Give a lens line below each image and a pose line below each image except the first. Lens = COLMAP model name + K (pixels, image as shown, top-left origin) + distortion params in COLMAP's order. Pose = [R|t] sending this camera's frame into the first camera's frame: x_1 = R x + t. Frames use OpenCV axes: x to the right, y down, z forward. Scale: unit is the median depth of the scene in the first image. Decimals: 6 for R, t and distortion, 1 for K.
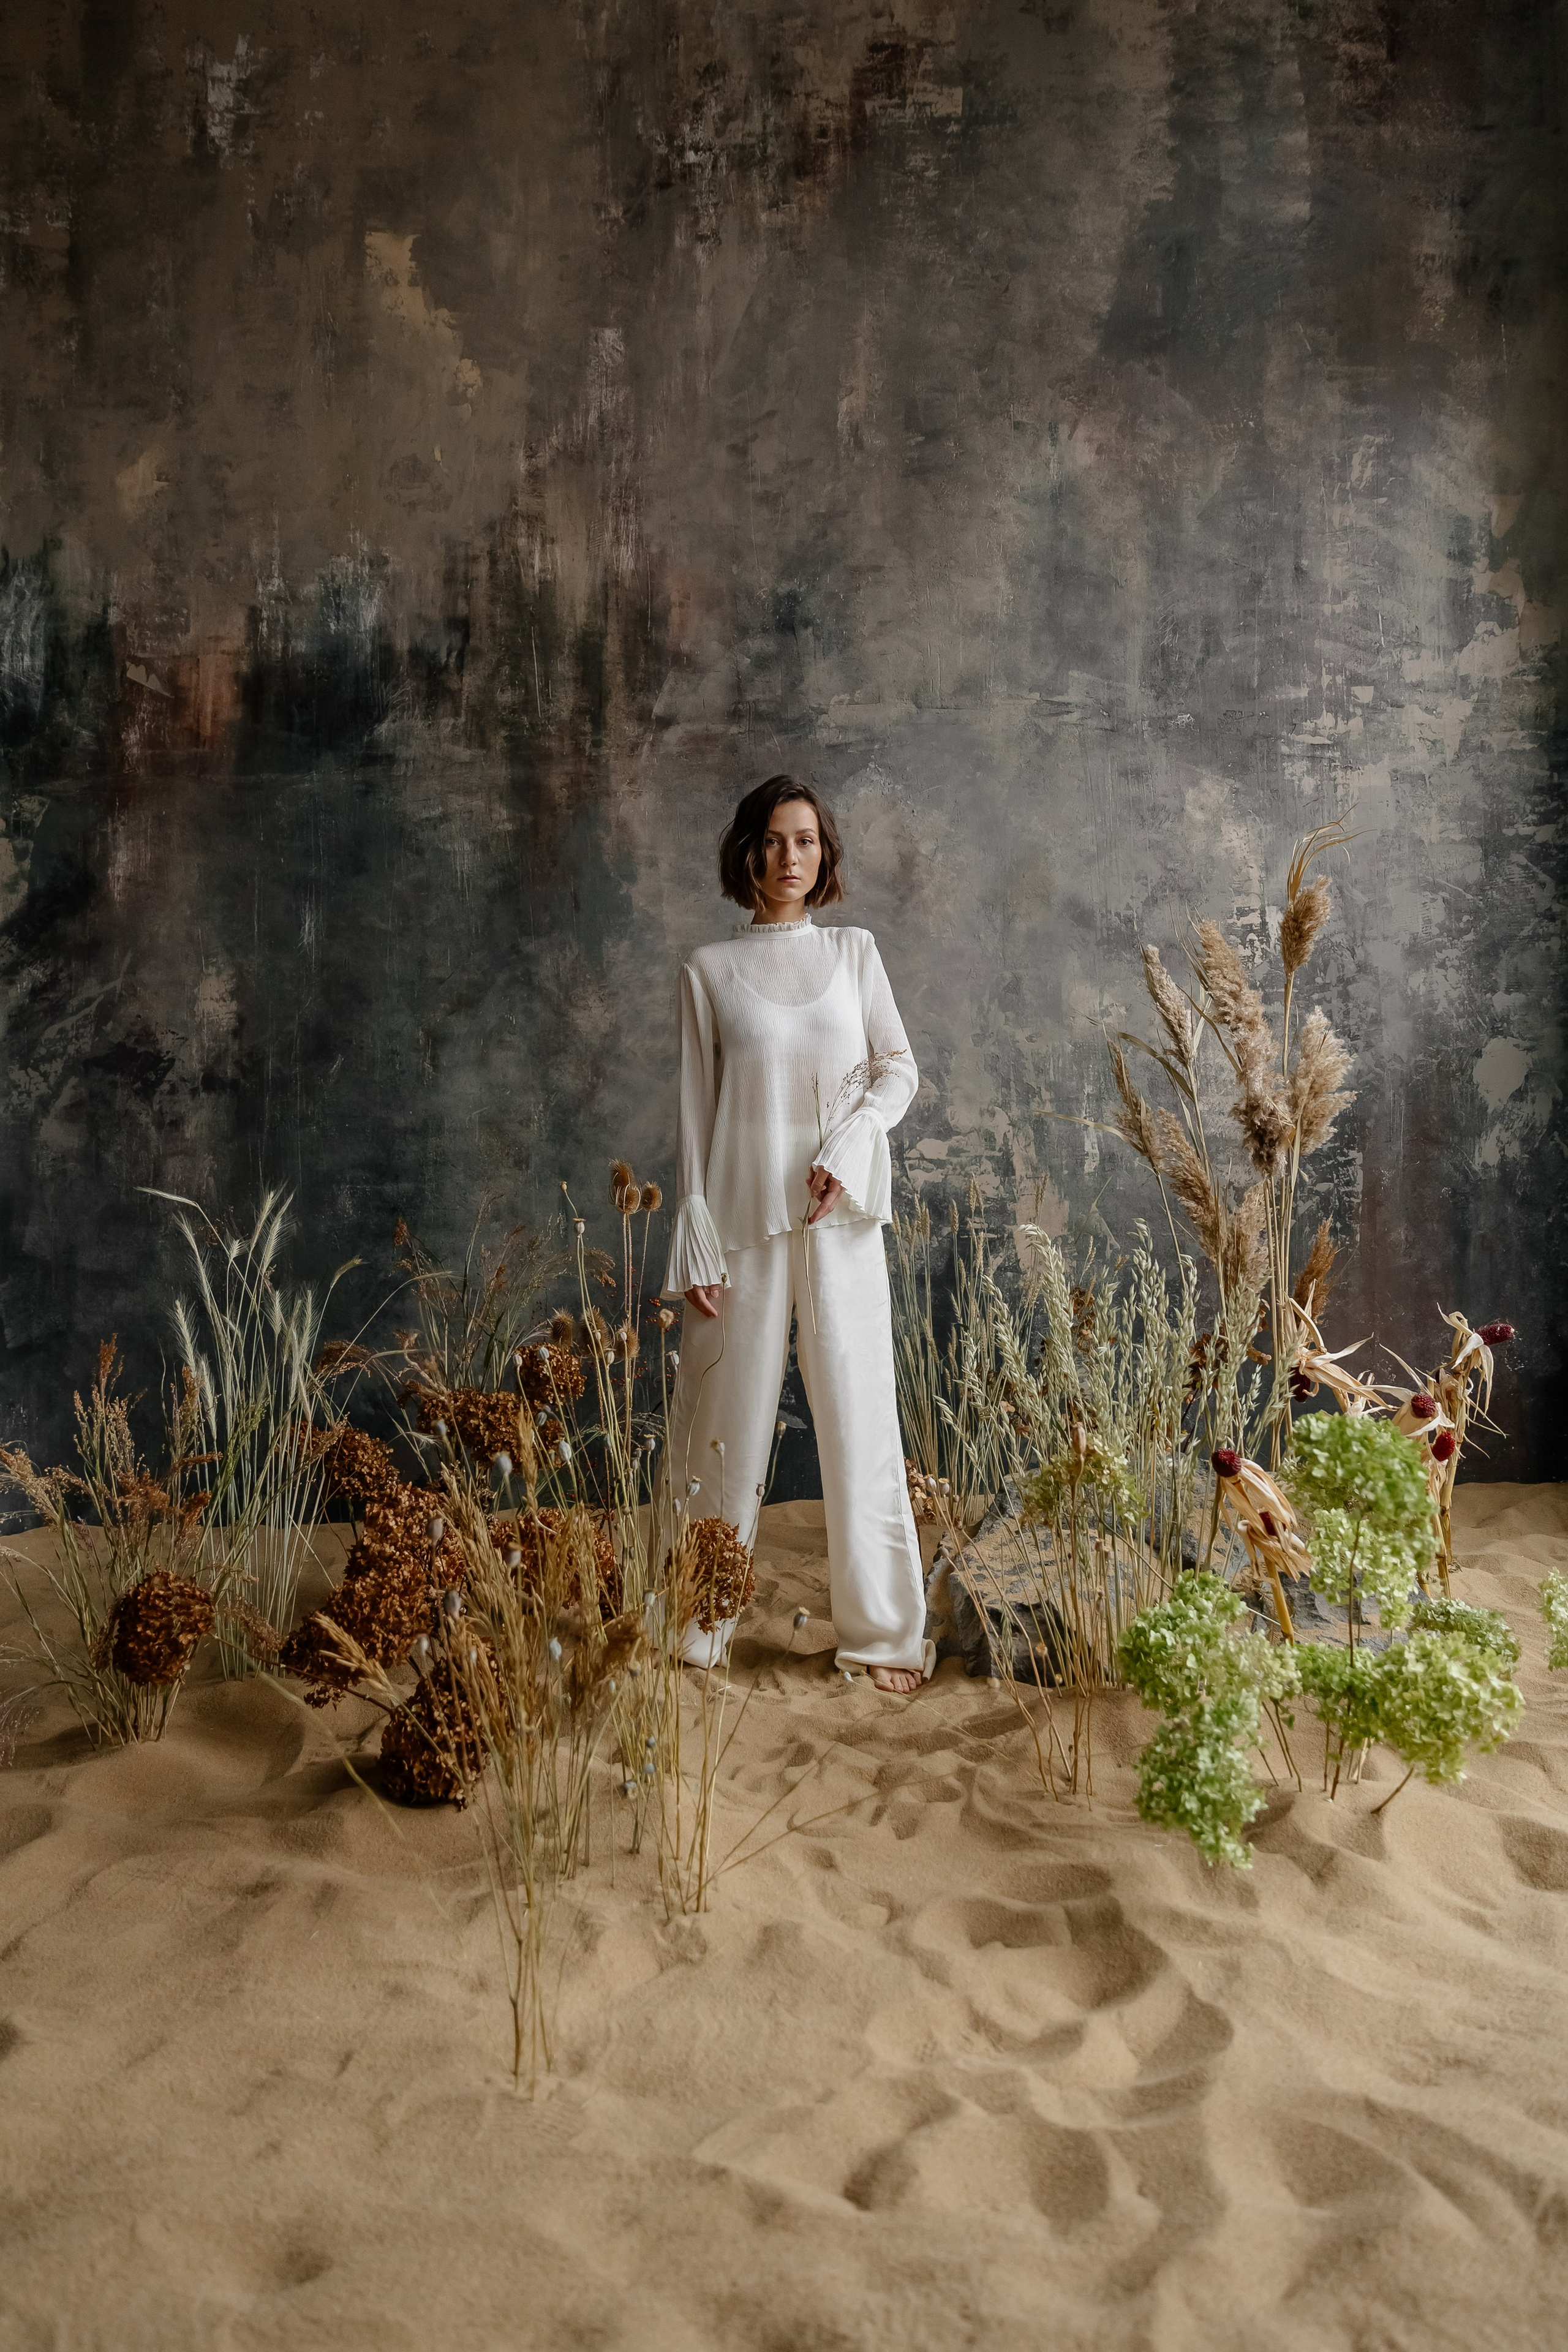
lens RADIAL K [[1597.4, 0, 771.1], [0, 1597.4, 1151.2], [0, 0, 1]] dist [0.013959, -0.006808]
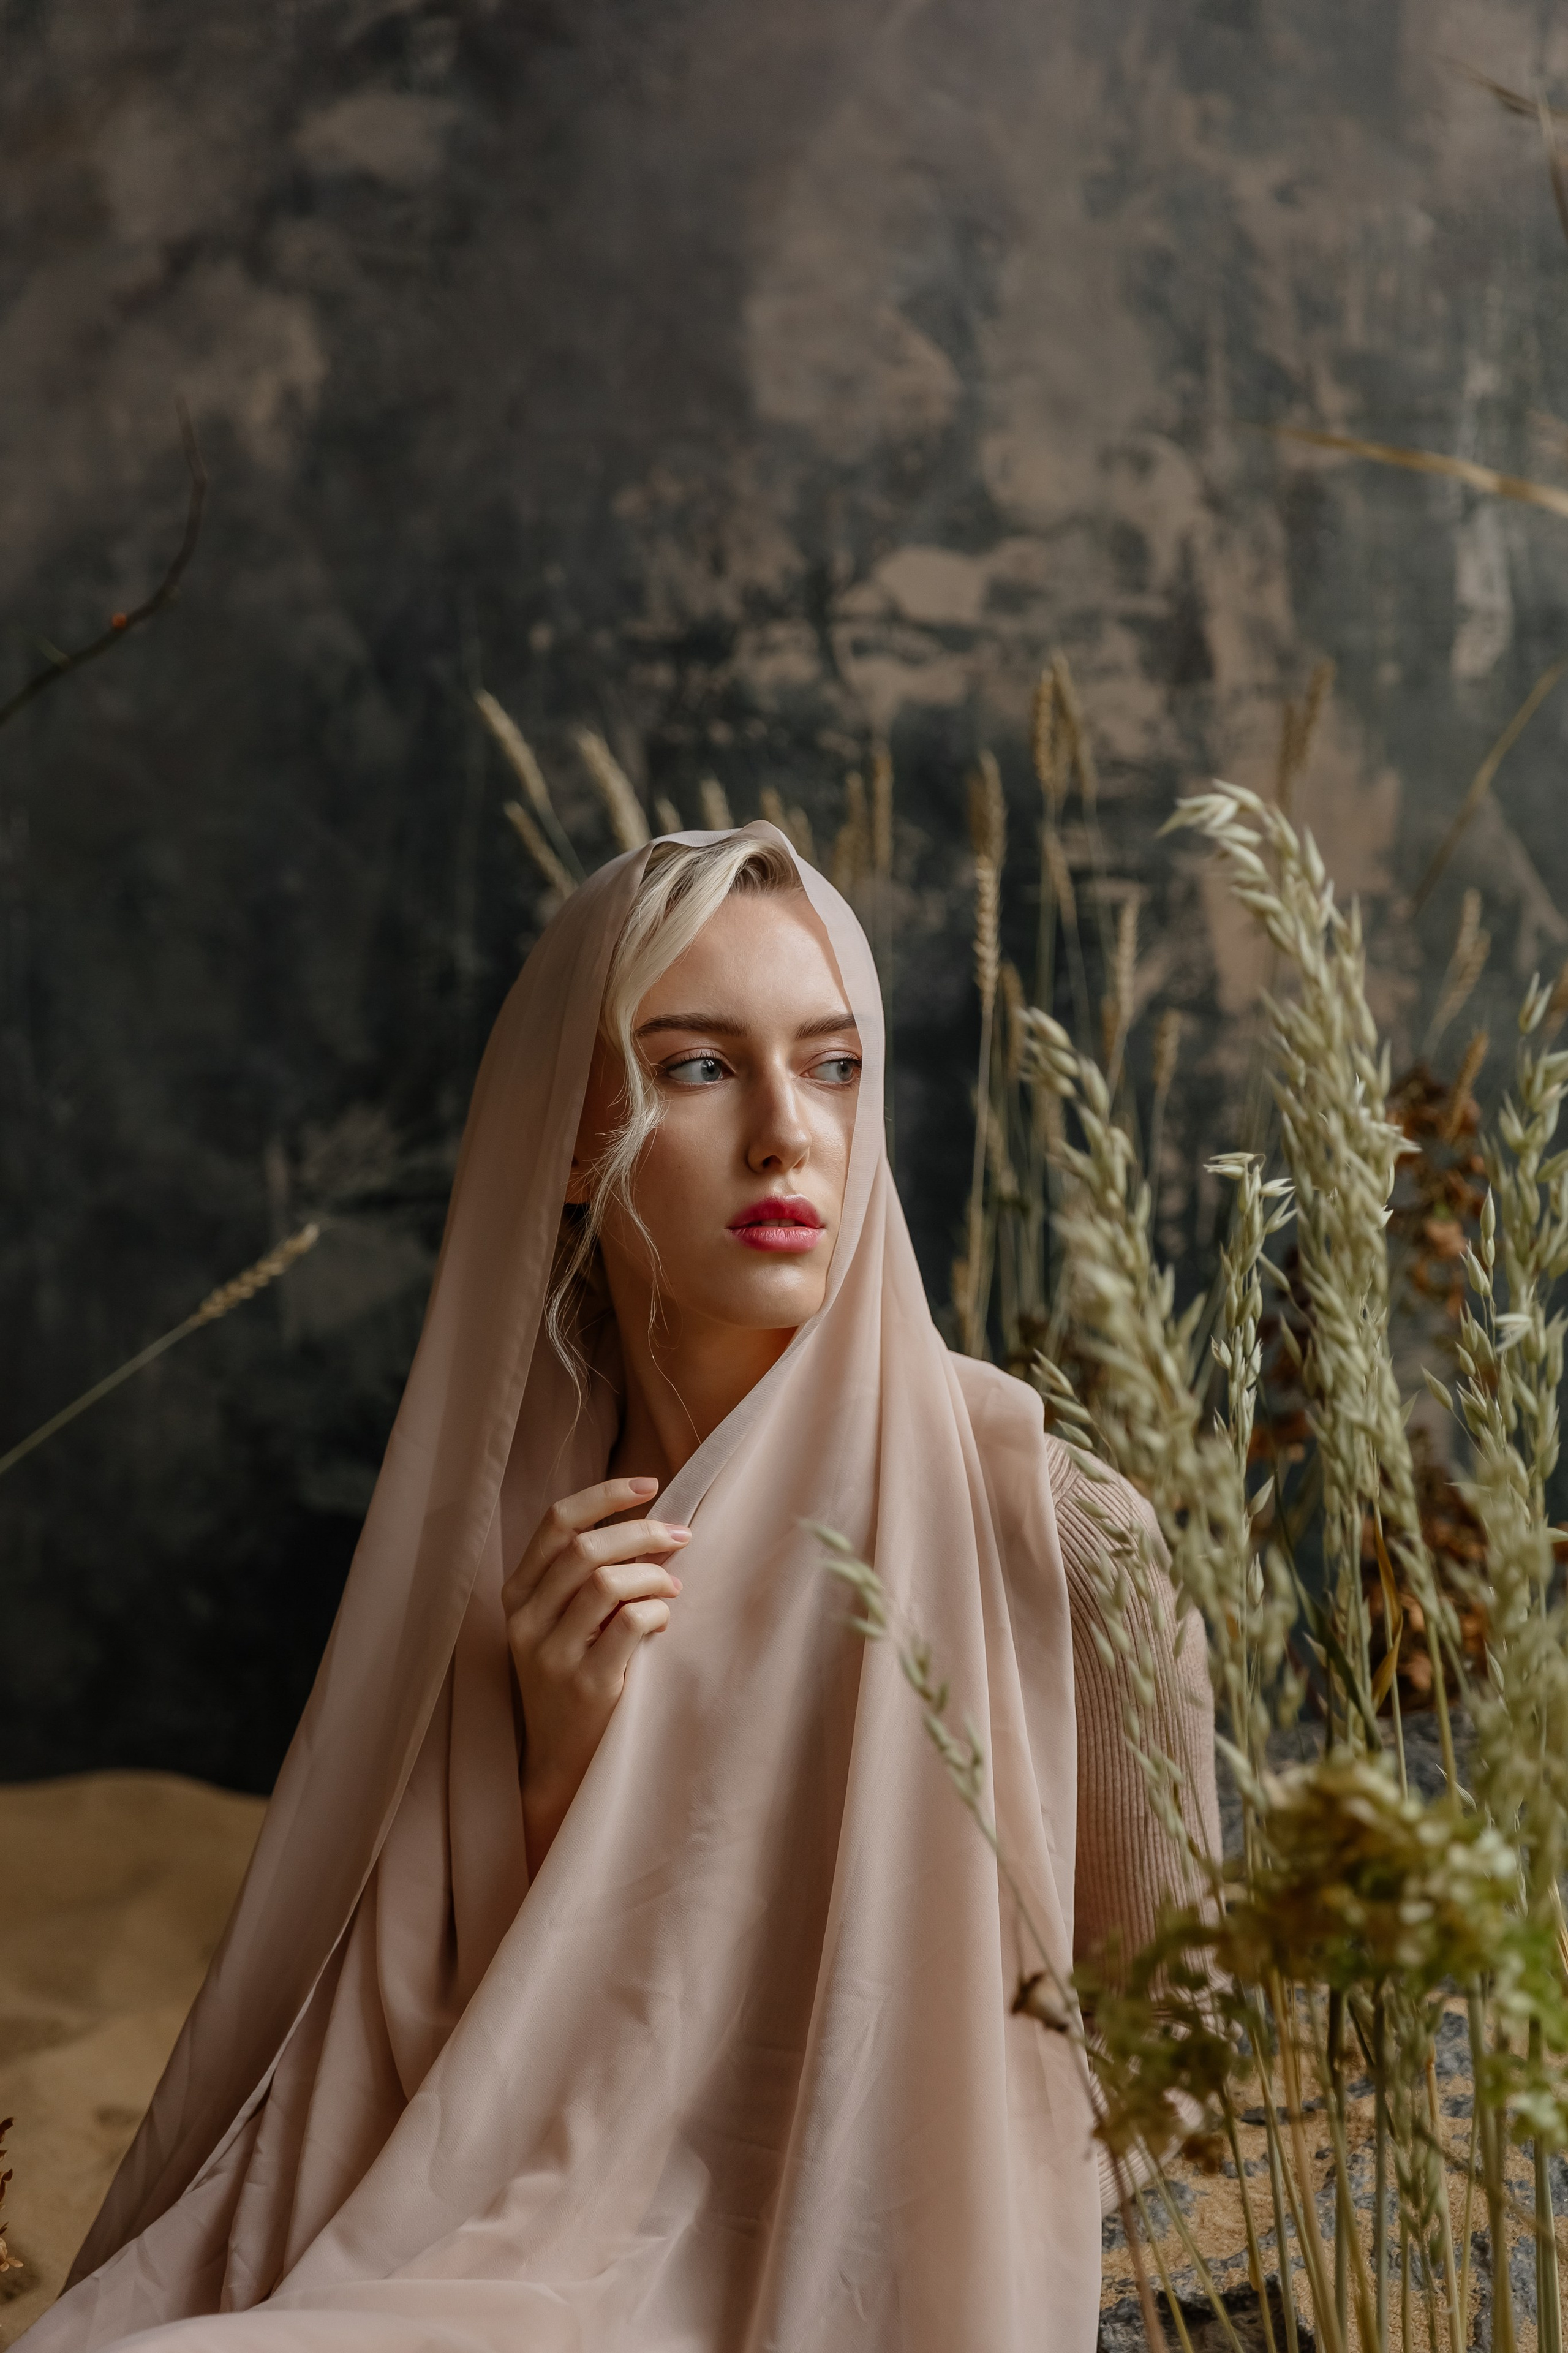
lens RADIAL K [[4343.1, 0, 768.7], [0, 4343.1, 1168.1], [0, 0, 1]] dist [0.195845, 0.011206]
pose [[0.999014, 0.012386, 0.042636, 0.039239], [-0.016978, 0.993888, 0.109076, 0.017575], [-0.041025, -0.109692, 0.993119, 0.208713]]
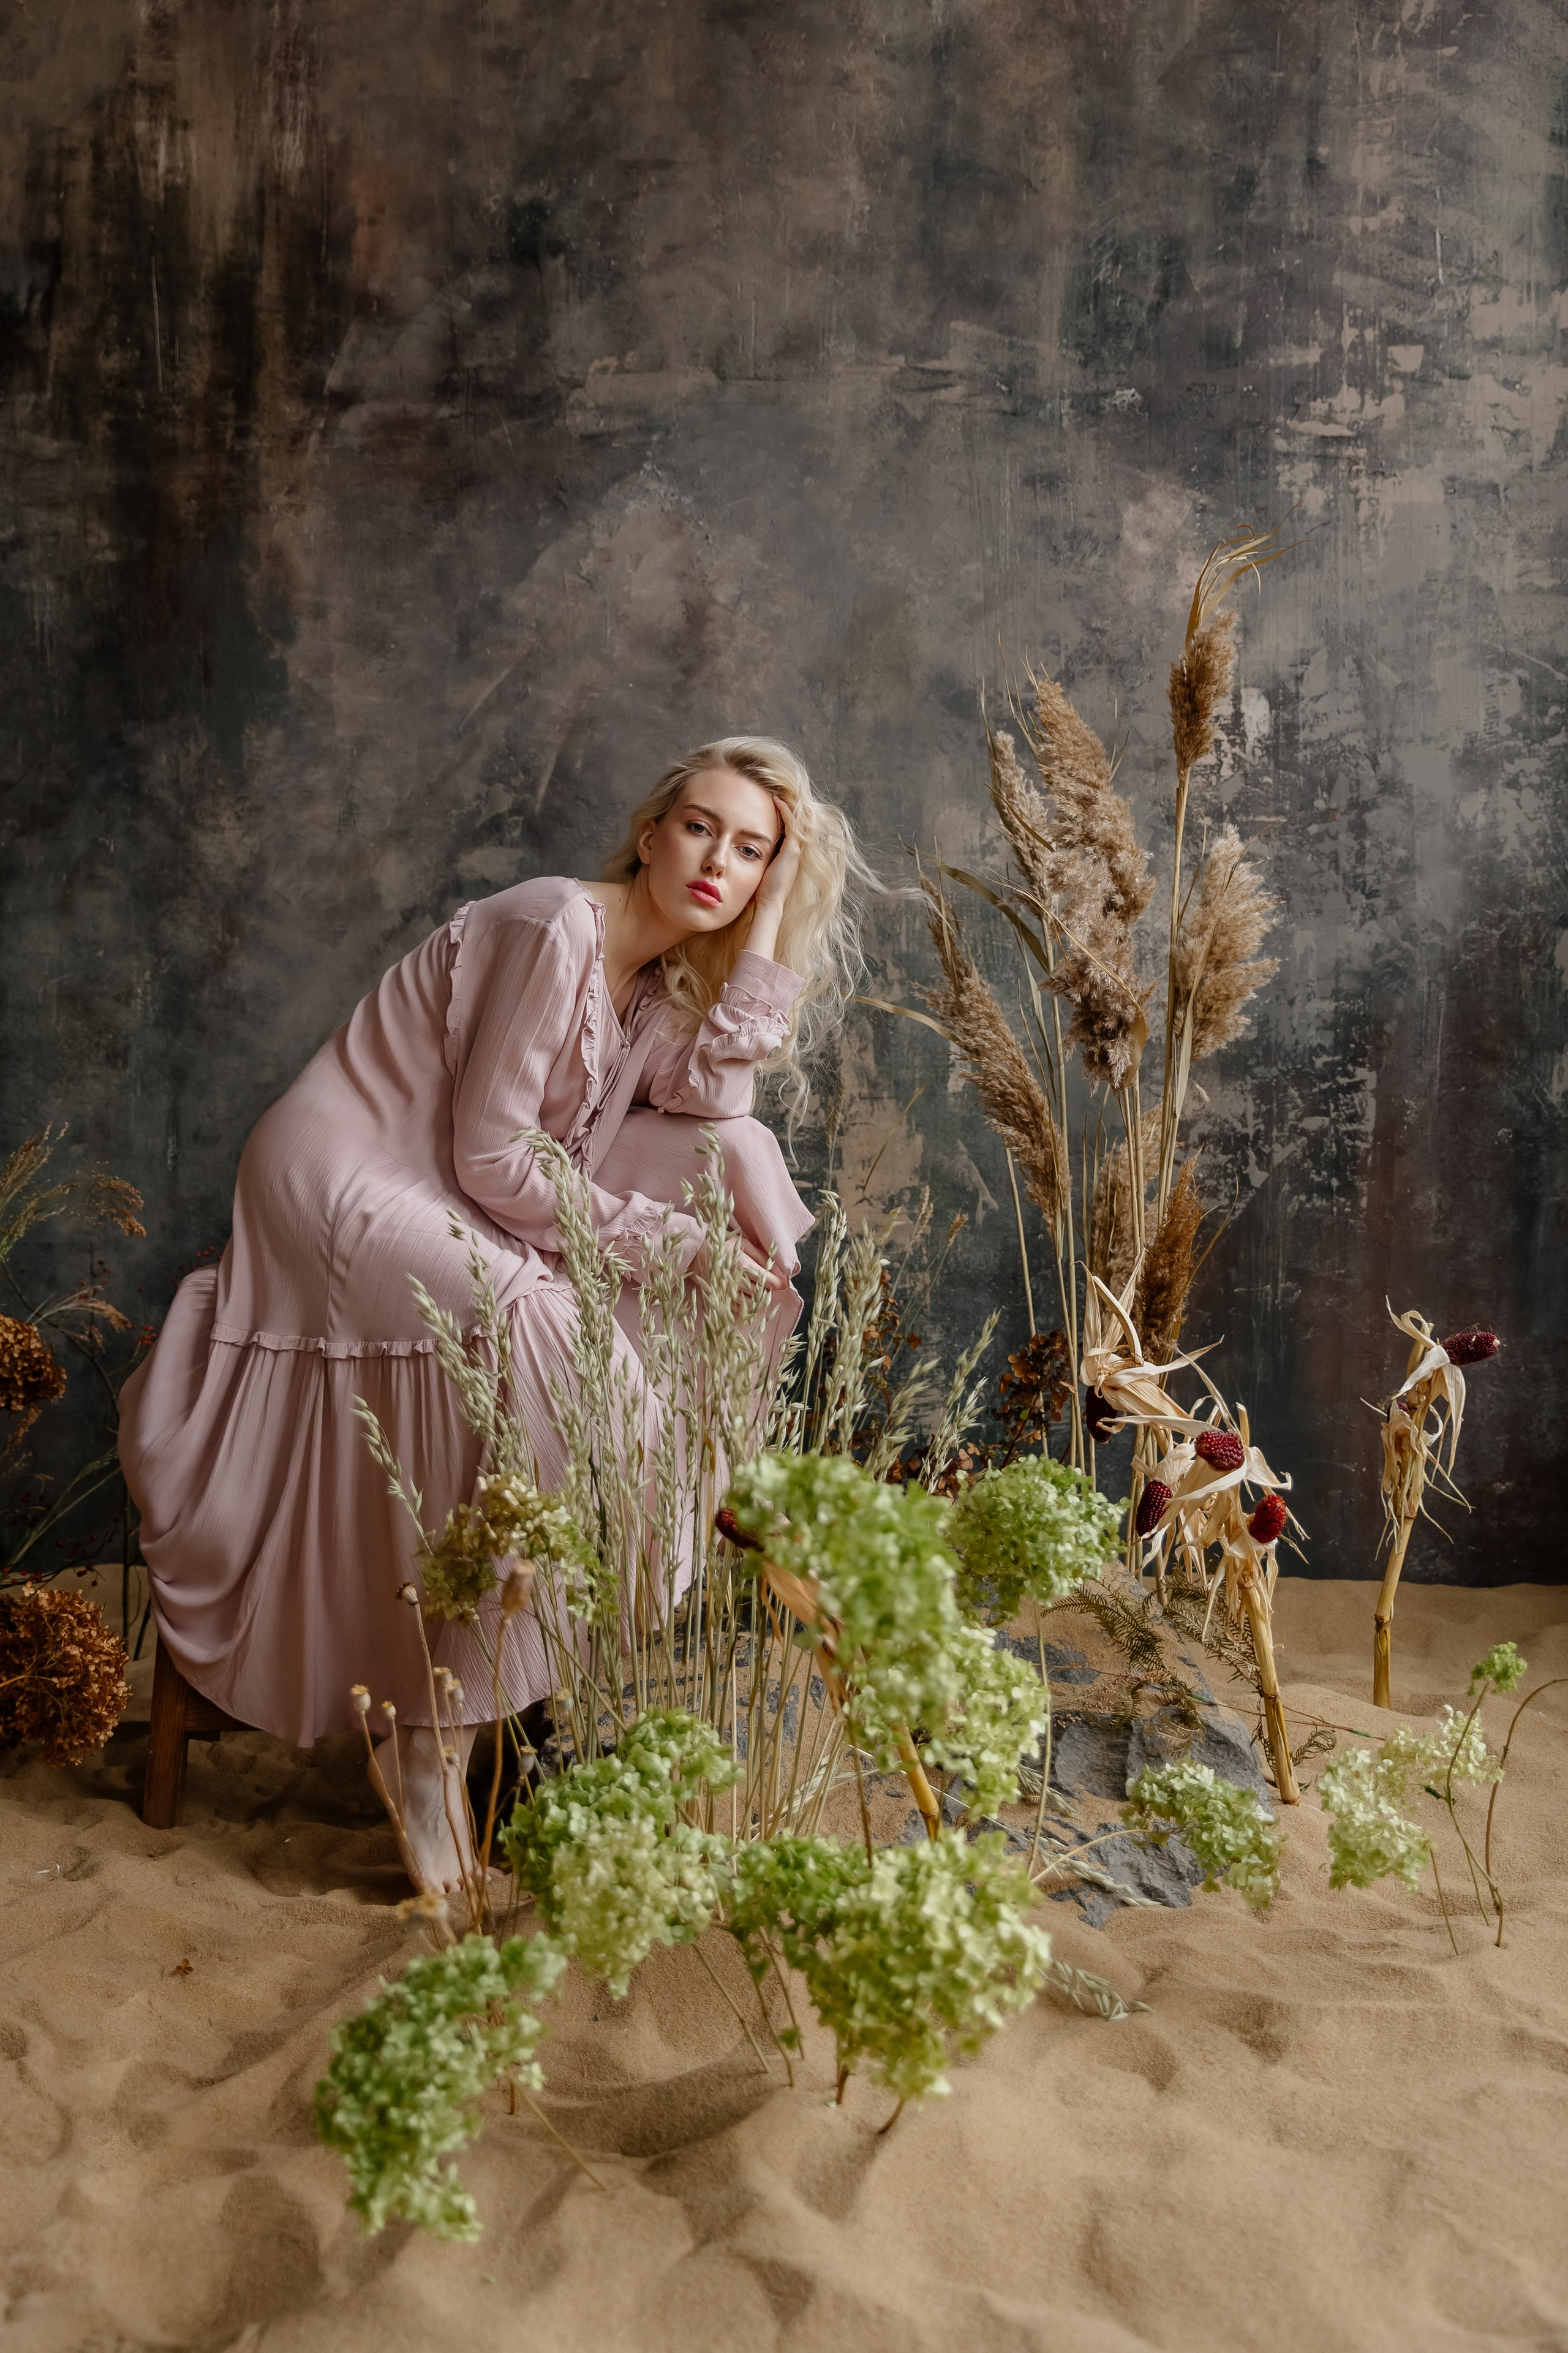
lens RADIAL K [[2145.7, 0, 778.4], [0, 2145.7, 1174.2], [0, 0, 1]] dist [0.003724, 0.011507]
pose [[0.997288, 0.027349, -0.068322, 0.184912], [-0.025226, 0.999177, 0.031750, 0.020562], [0.069134, -0.029940, 0.997158, 0.112568]]
